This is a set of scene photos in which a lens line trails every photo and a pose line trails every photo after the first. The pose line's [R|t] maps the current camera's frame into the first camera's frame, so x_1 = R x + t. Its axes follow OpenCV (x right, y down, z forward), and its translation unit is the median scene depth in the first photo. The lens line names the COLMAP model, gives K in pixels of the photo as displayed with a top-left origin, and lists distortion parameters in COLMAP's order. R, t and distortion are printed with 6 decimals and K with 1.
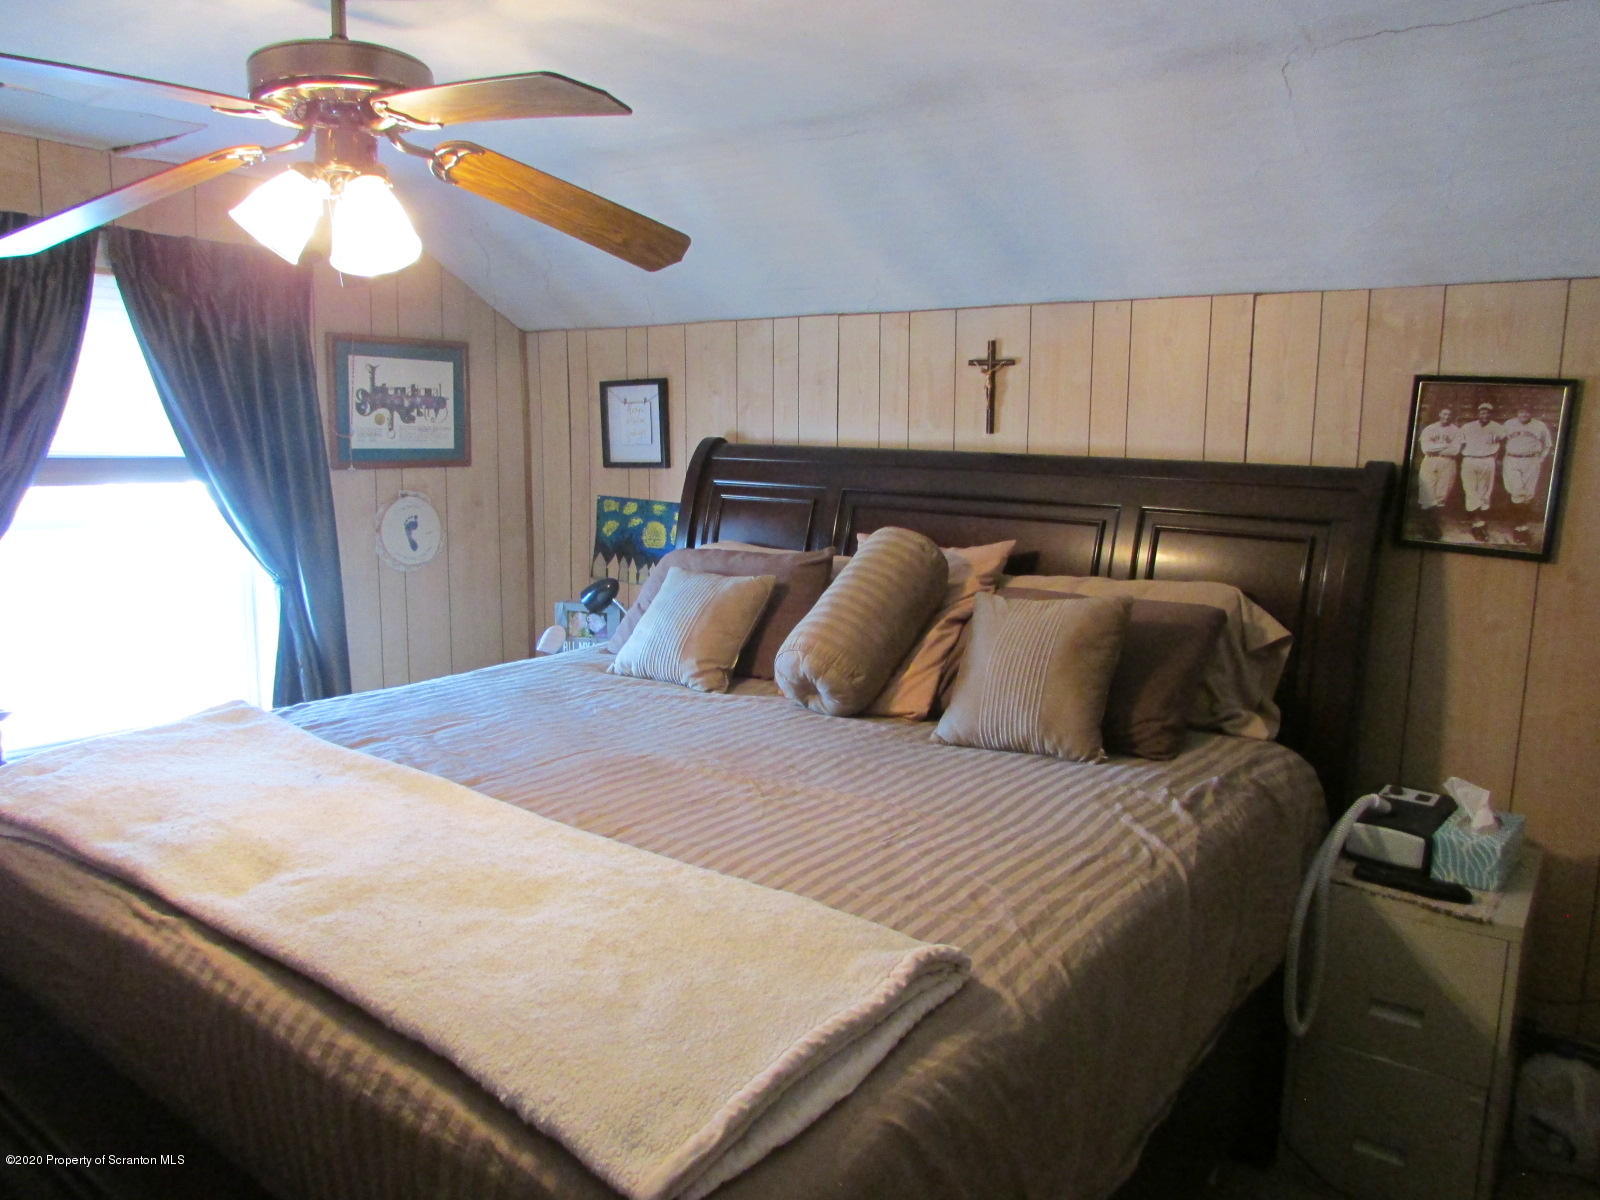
lens RADIAL K [[1153.7, 0, 803.4], [0, 1153.7, 600.6], [0, 0, 1]] dist [-0.014601, 0.010719]
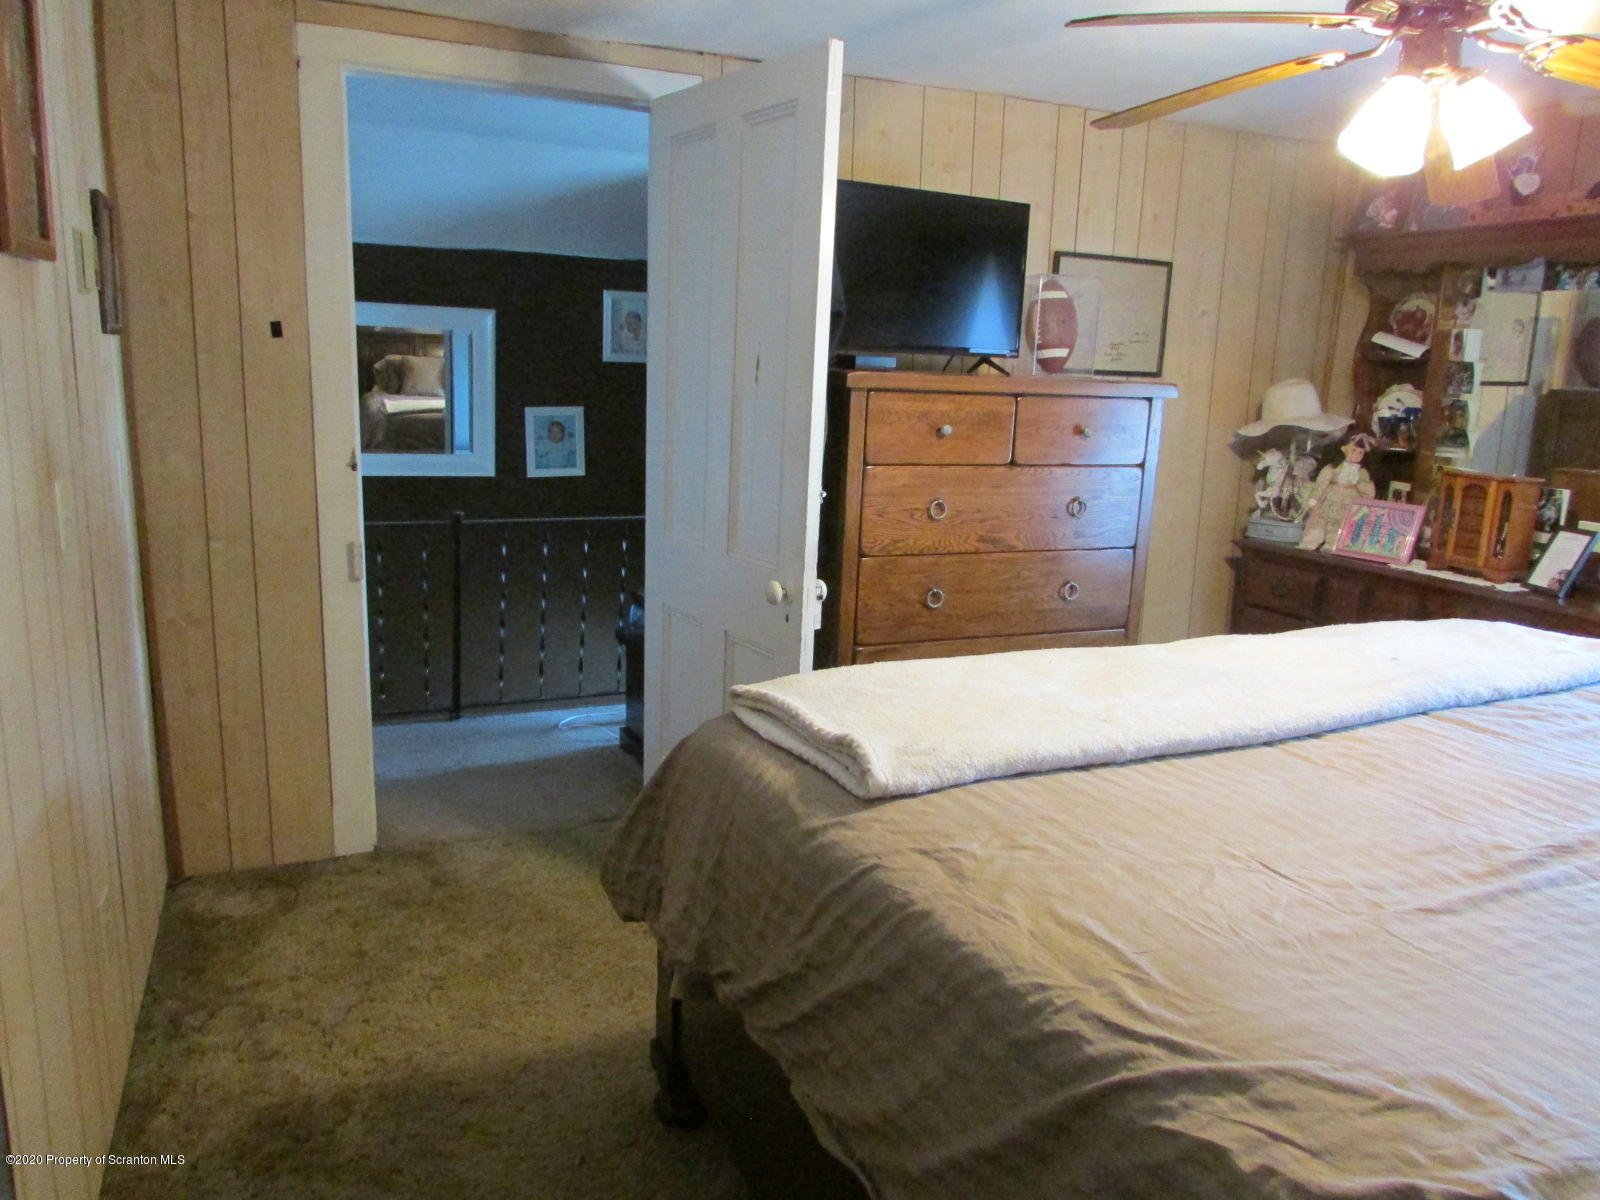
lens RADIAL K [[1153.7, 0, 803.3], [0, 1153.7, 597.9], [0, 0, 1]] dist [-0.014601, 0.010719]
pose [[-0.446377, 0.155426, -0.881244, 1.151740], [-0.198100, 0.943201, 0.266697, -0.123180], [0.872642, 0.293622, -0.390234, 1.411766]]
